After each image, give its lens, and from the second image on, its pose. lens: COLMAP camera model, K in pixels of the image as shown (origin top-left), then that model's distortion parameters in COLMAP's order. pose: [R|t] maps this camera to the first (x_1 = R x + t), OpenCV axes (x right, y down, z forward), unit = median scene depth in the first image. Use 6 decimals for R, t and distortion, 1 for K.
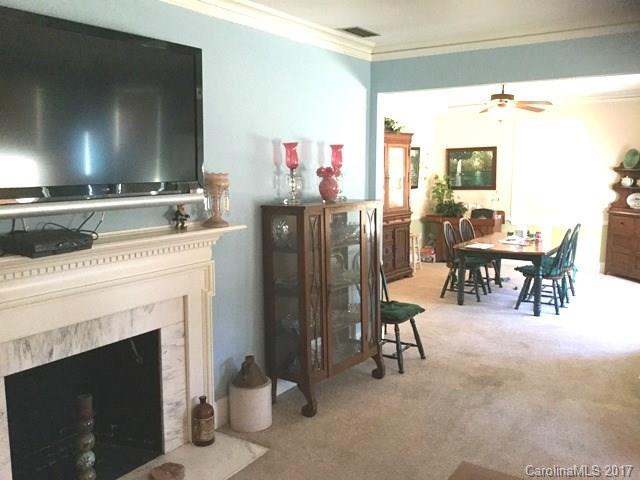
lens RADIAL K [[576.4, 0, 318.9], [0, 576.4, 236.6], [0, 0, 1]] dist [0.058907, -0.018550]
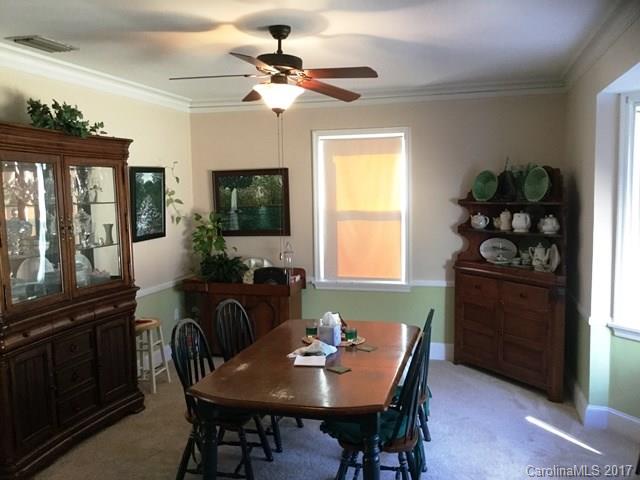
lens RADIAL K [[576.4, 0, 318.9], [0, 576.4, 236.6], [0, 0, 1]] dist [0.058907, -0.018550]
pose [[0.950137, -0.036441, 0.309695, 0.139926], [0.051094, 0.997919, -0.039331, -0.053211], [-0.307617, 0.053194, 0.950022, 0.392059]]
